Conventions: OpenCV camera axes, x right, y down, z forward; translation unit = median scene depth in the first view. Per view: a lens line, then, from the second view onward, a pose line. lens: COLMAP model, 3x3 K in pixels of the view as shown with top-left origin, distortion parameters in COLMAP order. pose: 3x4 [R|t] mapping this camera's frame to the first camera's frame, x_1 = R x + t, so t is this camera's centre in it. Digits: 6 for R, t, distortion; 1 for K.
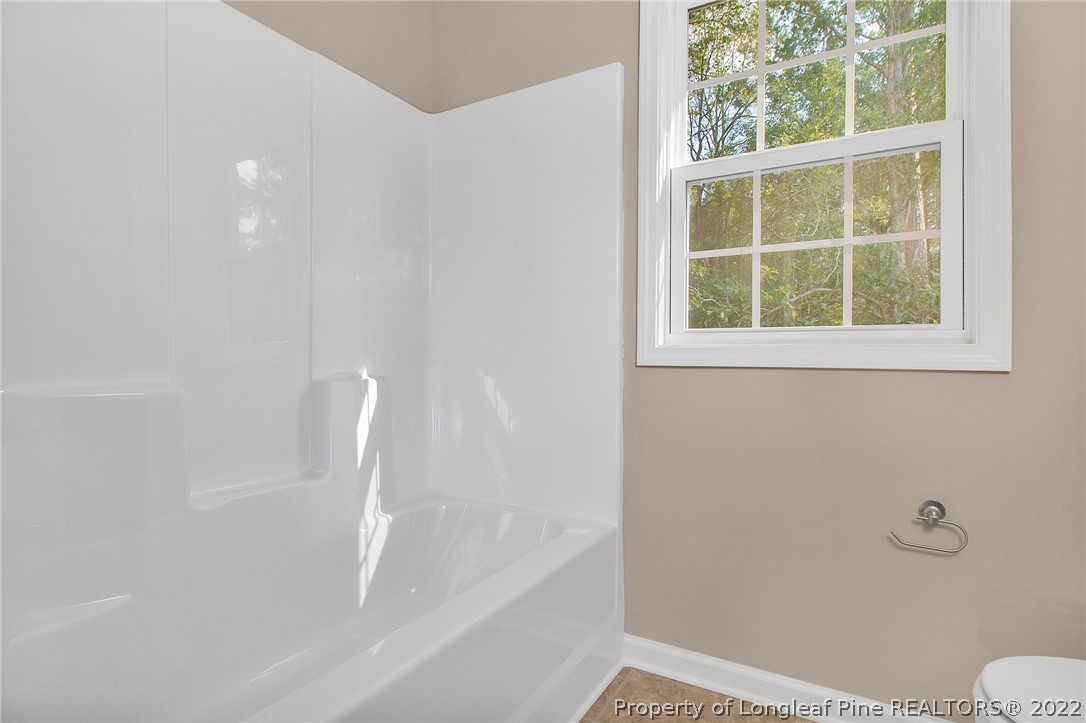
lens RADIAL K [[536.1, 0, 543.7], [0, 536.1, 369.0], [0, 0, 1]] dist [-0.001621, -0.000539]
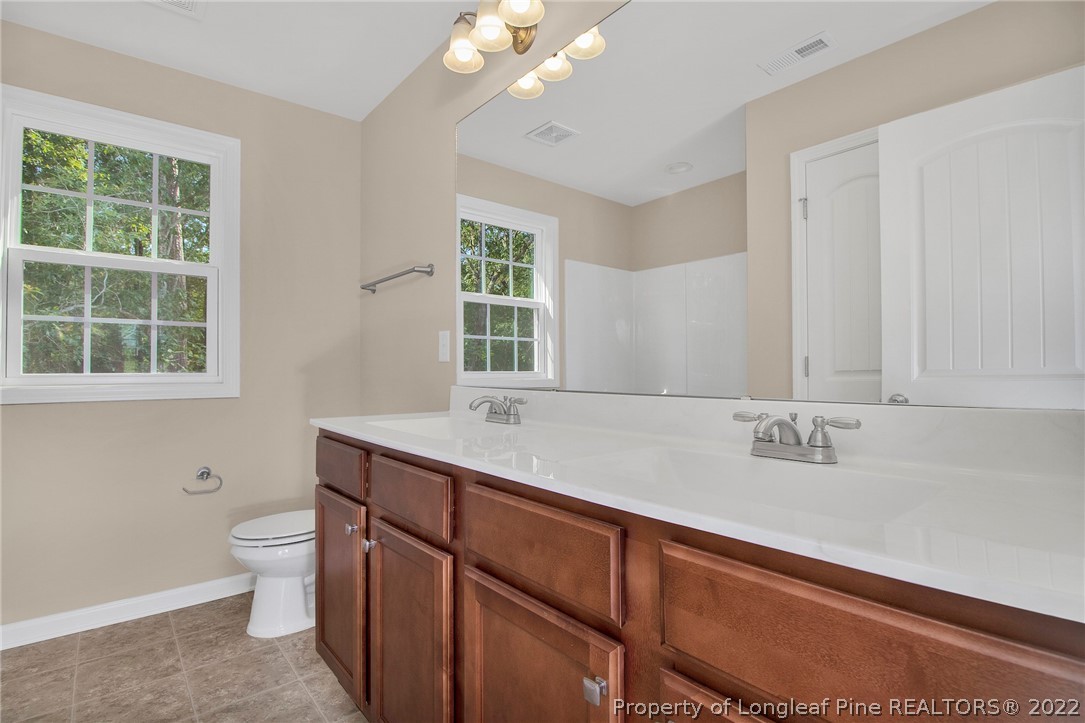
lens RADIAL K [[535.6, 0, 543.2], [0, 535.6, 369.0], [0, 0, 1]] dist [-0.001621, -0.000539]
pose [[0.351223, -0.001725, 0.936290, -0.528815], [0.018266, 0.999821, -0.005010, -0.058792], [-0.936113, 0.018862, 0.351192, -0.669850]]
